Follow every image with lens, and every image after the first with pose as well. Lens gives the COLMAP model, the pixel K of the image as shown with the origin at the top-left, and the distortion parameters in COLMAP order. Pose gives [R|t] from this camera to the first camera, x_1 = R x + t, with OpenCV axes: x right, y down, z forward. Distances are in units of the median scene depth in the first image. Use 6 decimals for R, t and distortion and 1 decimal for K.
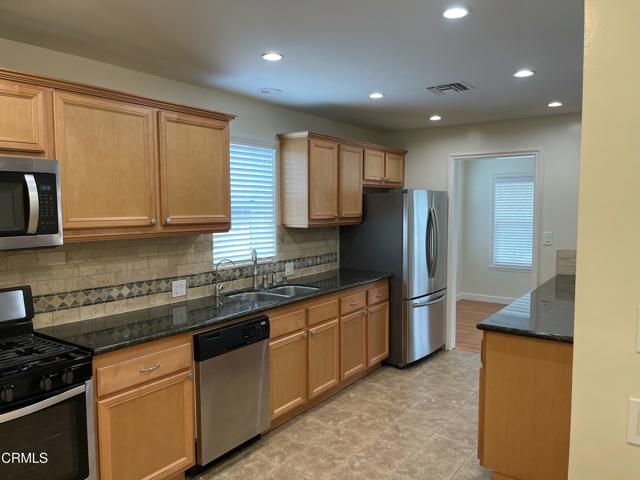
lens RADIAL K [[482.5, 0, 320.3], [0, 482.5, 241.3], [0, 0, 1]] dist [-0.000876, 0.000534]
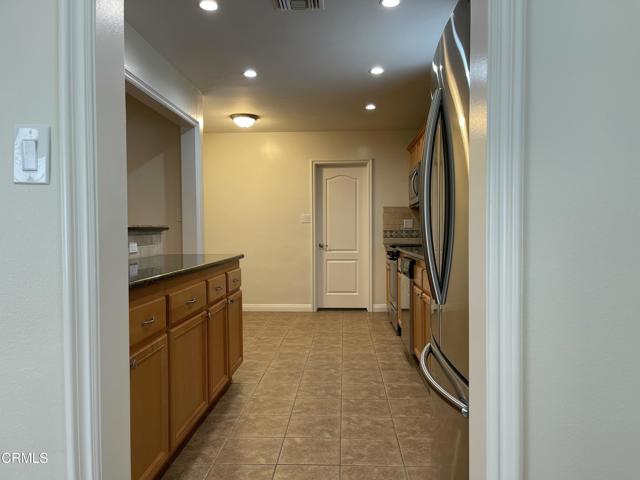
lens RADIAL K [[482.5, 0, 319.8], [0, 482.5, 239.3], [0, 0, 1]] dist [-0.000876, 0.000534]
pose [[-0.842296, 0.020332, -0.538631, 0.675377], [-0.027804, 0.996319, 0.081087, 0.010804], [0.538297, 0.083276, -0.838631, 1.737460]]
